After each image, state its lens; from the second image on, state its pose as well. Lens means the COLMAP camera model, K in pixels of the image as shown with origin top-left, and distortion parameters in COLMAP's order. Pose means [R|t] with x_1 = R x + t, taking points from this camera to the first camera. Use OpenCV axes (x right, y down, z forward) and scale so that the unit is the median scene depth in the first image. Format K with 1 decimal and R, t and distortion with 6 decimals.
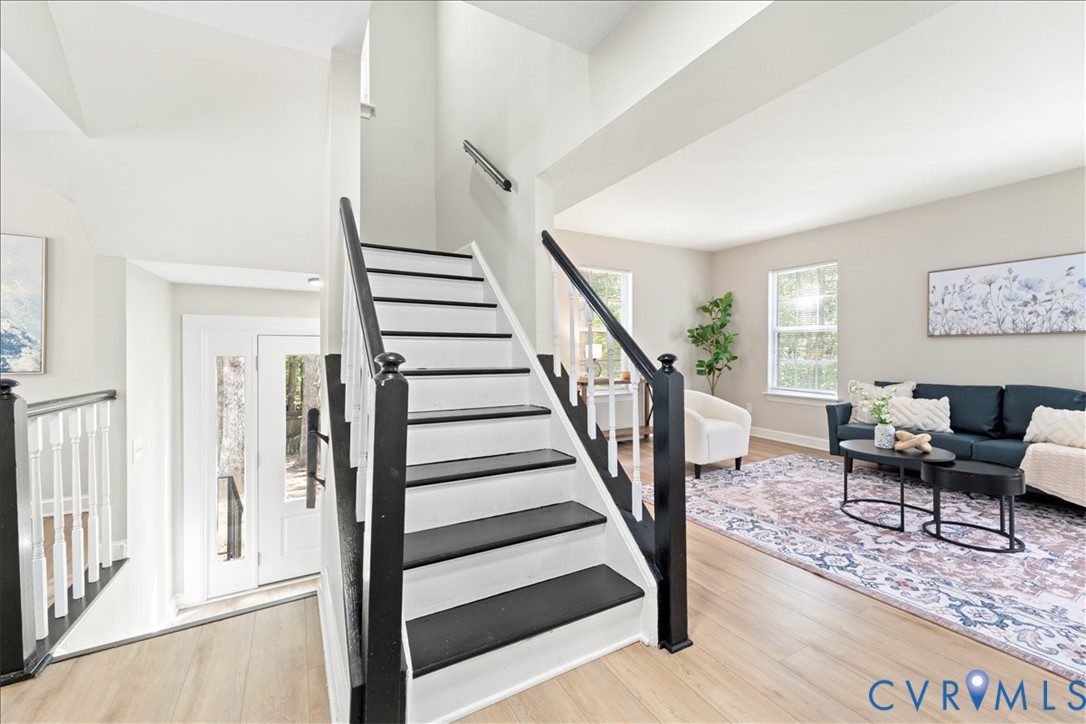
lens RADIAL K [[433.9, 0, 545.6], [0, 433.9, 358.4], [0, 0, 1]] dist [-0.002433, -0.000500]
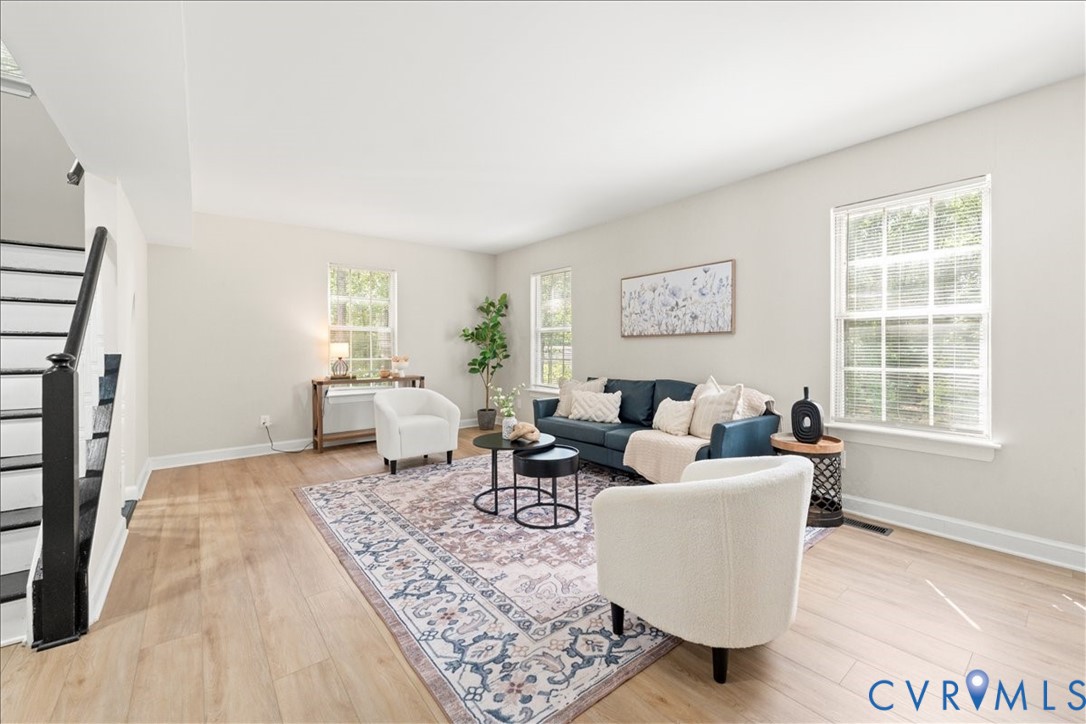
lens RADIAL K [[433.9, 0, 544.8], [0, 433.9, 355.4], [0, 0, 1]] dist [-0.002433, -0.000500]
pose [[0.987249, -0.002442, 0.159165, 0.701369], [0.003053, 0.999989, -0.003599, 0.000598], [-0.159154, 0.004039, 0.987245, -0.095196]]
